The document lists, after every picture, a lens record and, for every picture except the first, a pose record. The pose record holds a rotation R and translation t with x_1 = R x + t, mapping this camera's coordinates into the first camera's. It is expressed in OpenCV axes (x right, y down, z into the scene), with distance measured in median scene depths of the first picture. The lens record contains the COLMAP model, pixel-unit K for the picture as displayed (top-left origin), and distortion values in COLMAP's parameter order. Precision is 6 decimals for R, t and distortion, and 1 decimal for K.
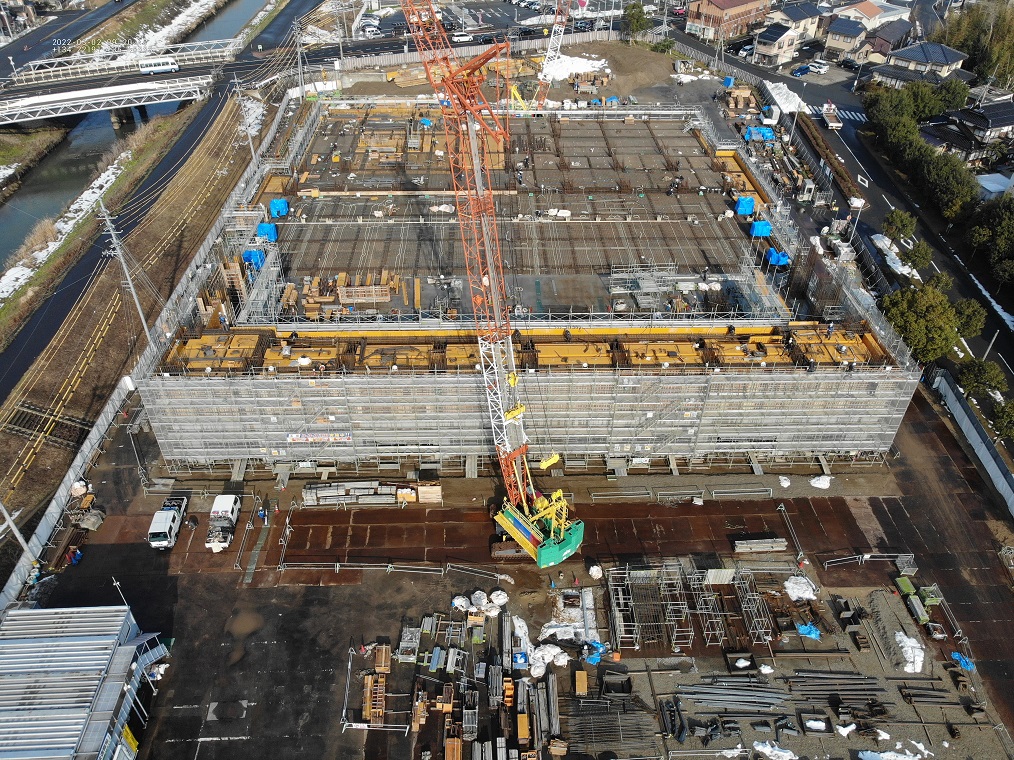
lens RADIAL K [[763.6, 0, 507.0], [0, 763.6, 380.0], [0, 0, 1]] dist [-0.014098, 0.012152]
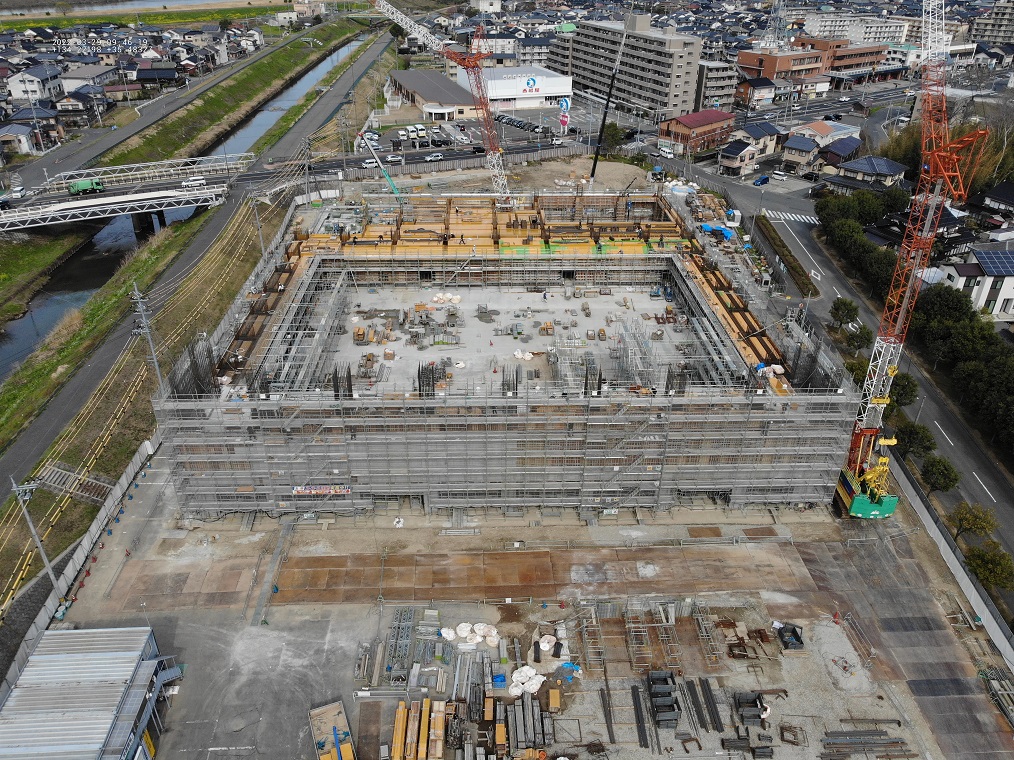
lens RADIAL K [[763.6, 0, 507.0], [0, 763.6, 380.0], [0, 0, 1]] dist [-0.014098, 0.012152]
pose [[0.999952, -0.002441, 0.009494, 0.007483], [0.003692, 0.990967, -0.134058, 0.032020], [-0.009081, 0.134086, 0.990928, -0.063237]]
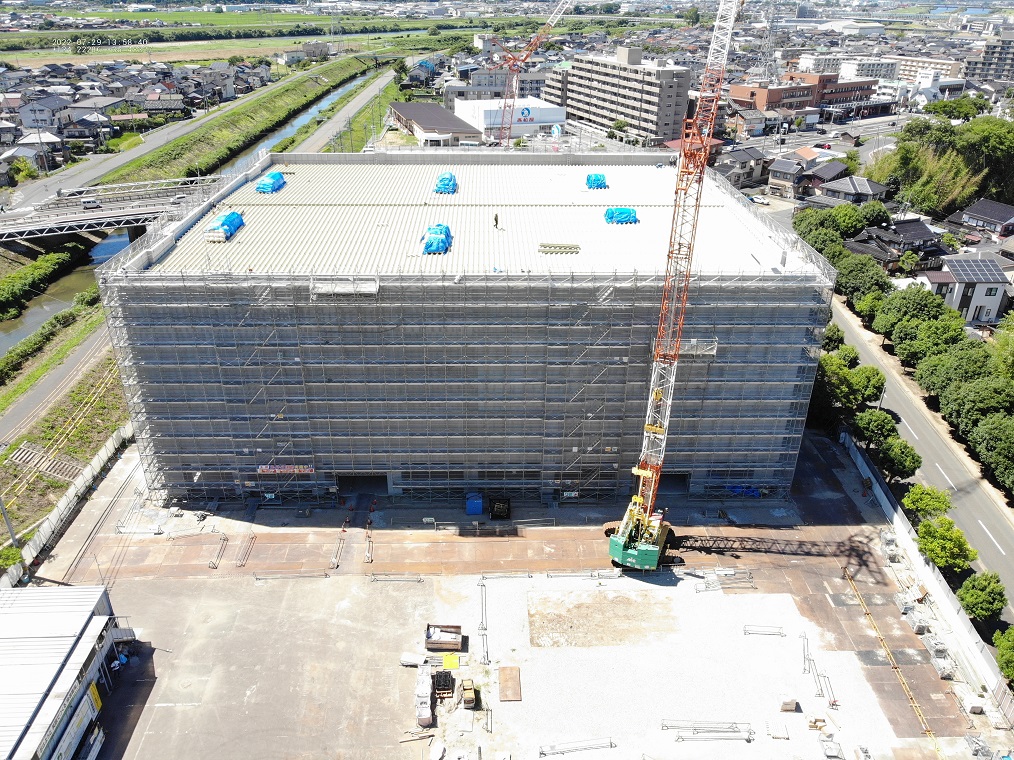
lens RADIAL K [[763.6, 0, 507.0], [0, 763.6, 380.0], [0, 0, 1]] dist [-0.014098, 0.012152]
pose [[0.999995, 0.003222, 0.000435, 0.040070], [-0.003086, 0.982809, -0.184597, 0.074003], [-0.001022, 0.184595, 0.982814, -0.069468]]
